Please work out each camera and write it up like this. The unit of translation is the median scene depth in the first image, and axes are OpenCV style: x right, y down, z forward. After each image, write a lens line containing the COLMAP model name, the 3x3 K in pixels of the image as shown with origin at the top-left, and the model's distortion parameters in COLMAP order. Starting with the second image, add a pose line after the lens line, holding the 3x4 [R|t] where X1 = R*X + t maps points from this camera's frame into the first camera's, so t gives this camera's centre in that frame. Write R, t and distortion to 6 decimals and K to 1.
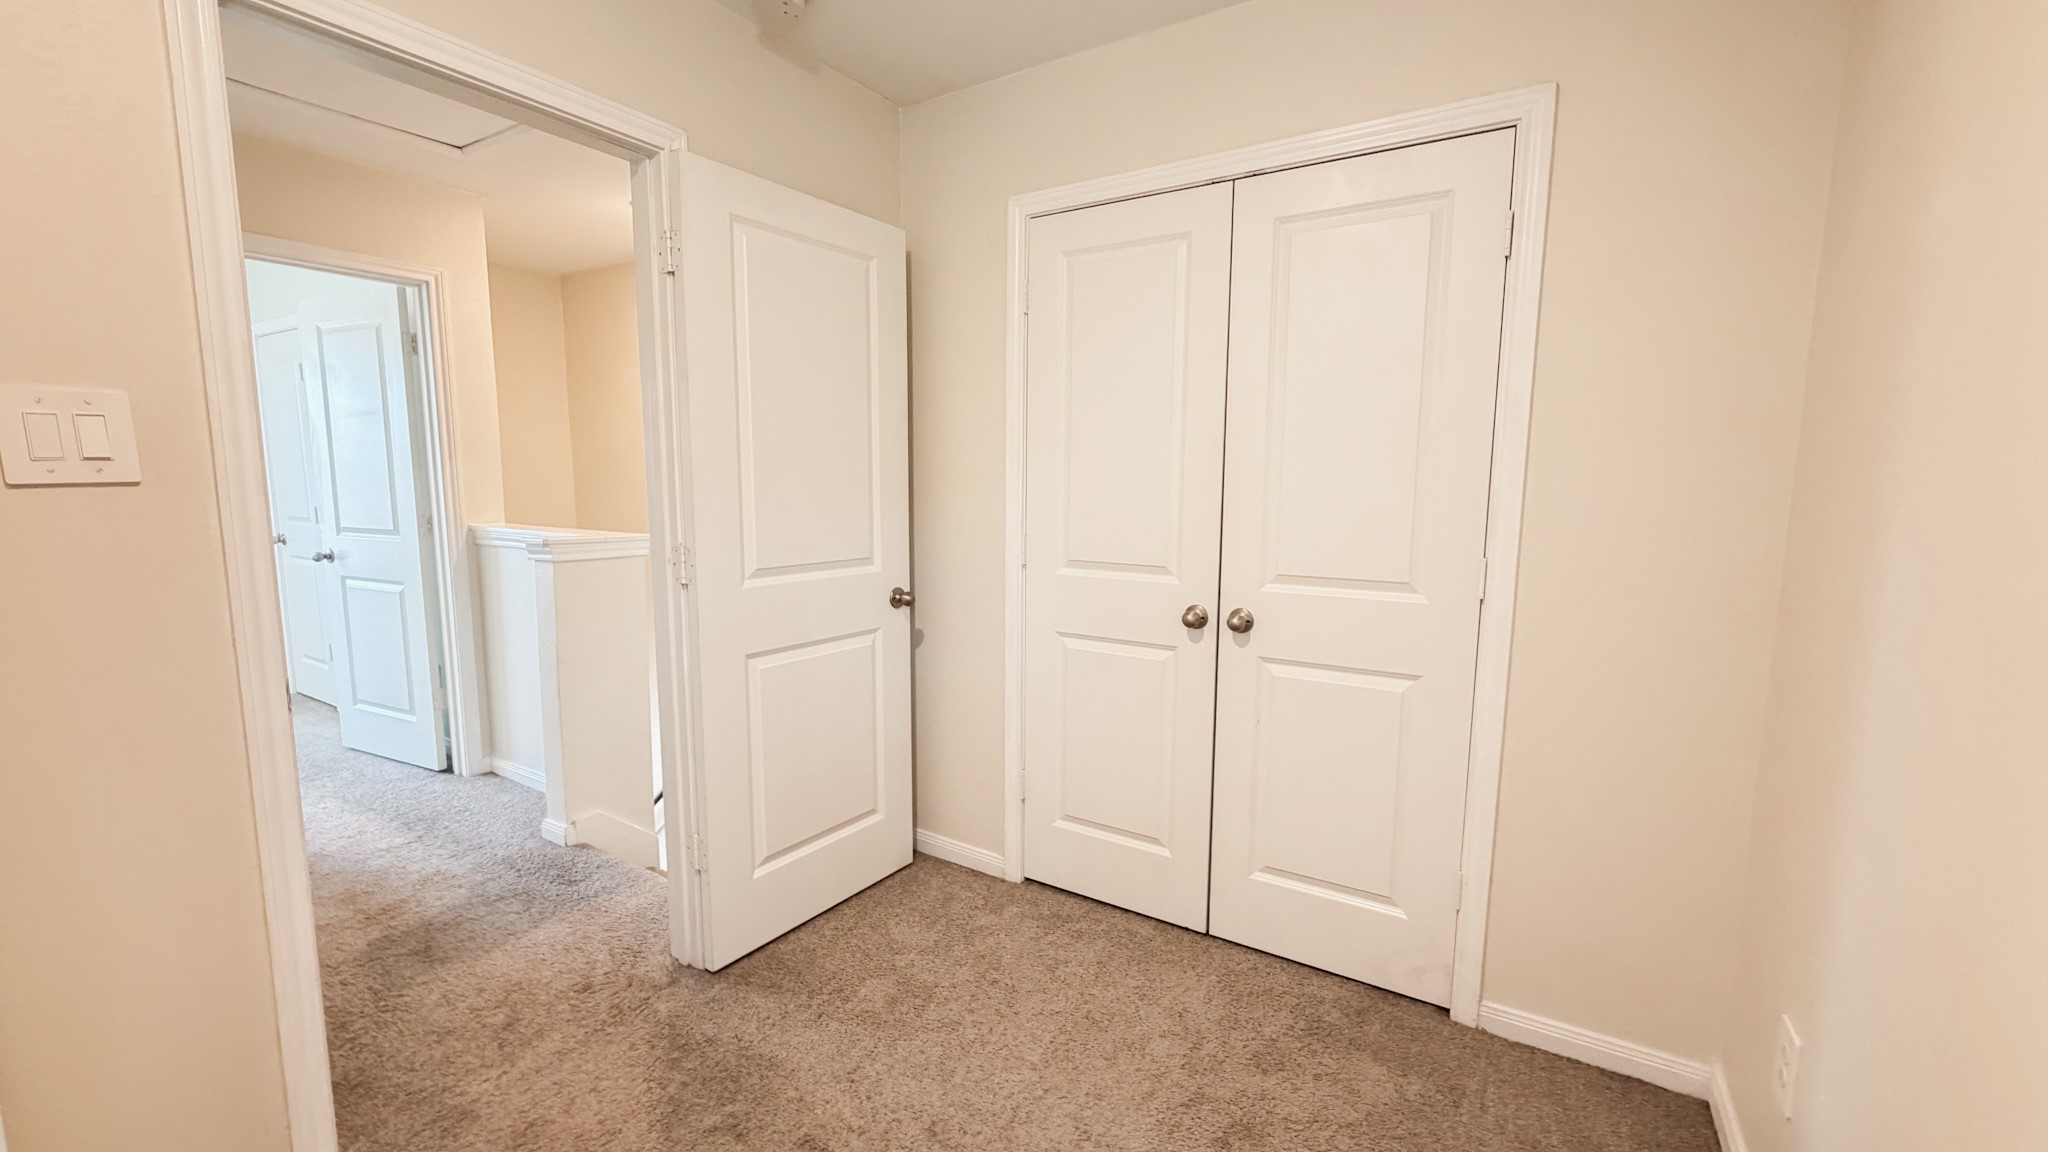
lens RADIAL K [[830.3, 0, 1028.4], [0, 830.3, 573.0], [0, 0, 1]] dist [-0.000579, -0.000151]
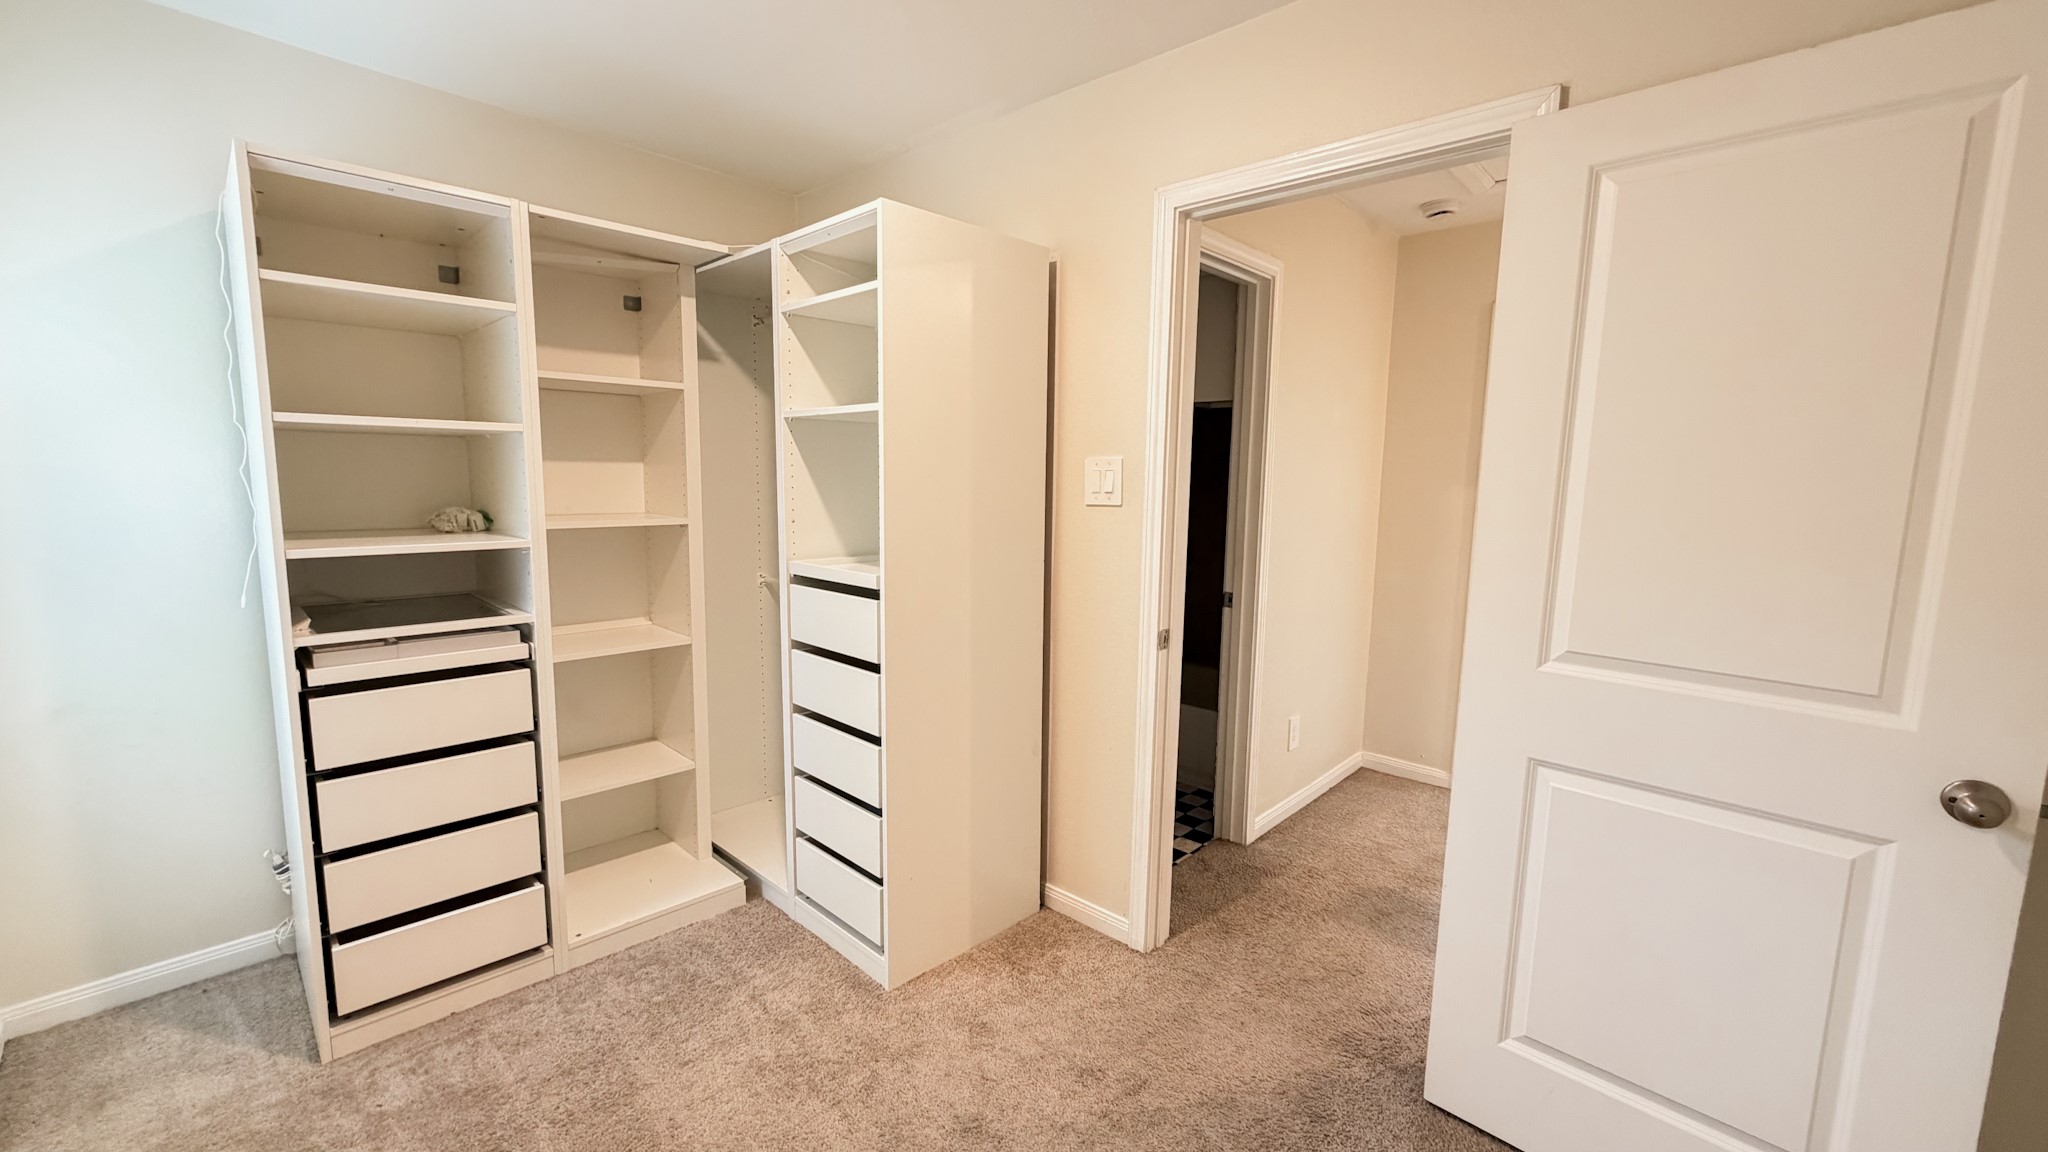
lens RADIAL K [[830.3, 0, 1025.6], [0, 830.3, 577.4], [0, 0, 1]] dist [-0.000579, -0.000151]
pose [[-0.193328, 0.111855, -0.974737, 0.452465], [-0.135462, 0.980922, 0.139433, -0.102137], [0.971738, 0.158996, -0.174488, 0.643000]]
